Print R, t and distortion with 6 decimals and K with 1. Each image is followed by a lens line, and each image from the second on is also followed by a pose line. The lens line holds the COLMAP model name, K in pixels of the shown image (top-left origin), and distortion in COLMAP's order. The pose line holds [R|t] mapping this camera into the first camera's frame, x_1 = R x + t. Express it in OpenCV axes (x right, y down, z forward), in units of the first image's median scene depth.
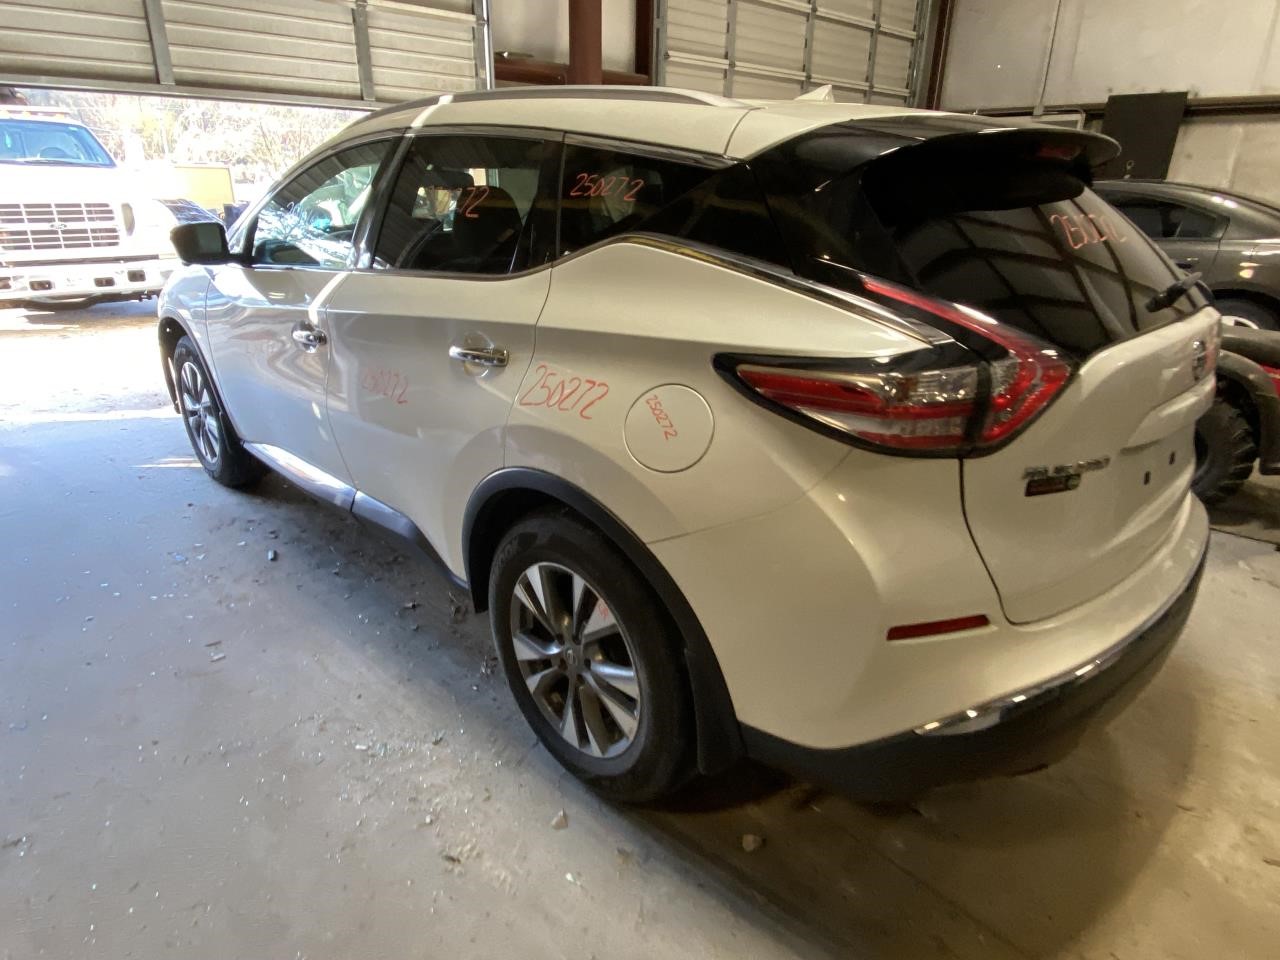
lens RADIAL K [[756.8, 0, 636.5], [0, 756.8, 481.8], [0, 0, 1]] dist [0.003307, -0.003066]
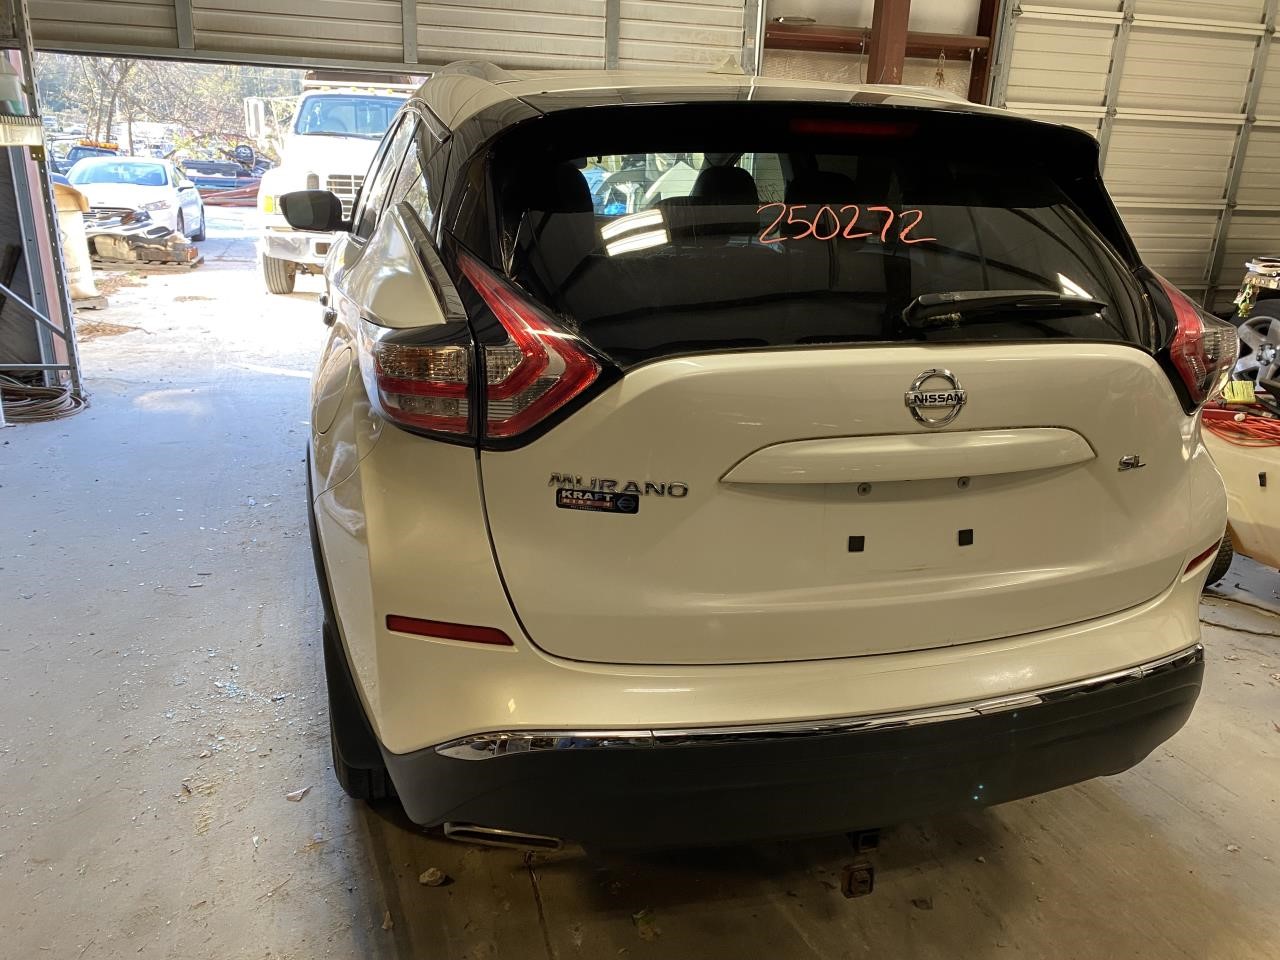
lens RADIAL K [[971.8, 0, 639.7], [0, 971.8, 471.3], [0, 0, 1]] dist [0.038101, -0.031321]
pose [[0.888112, 0.160648, -0.430637, 0.308027], [-0.193664, 0.980491, -0.033627, -0.000405], [0.416834, 0.113264, 0.901898, 0.000946]]
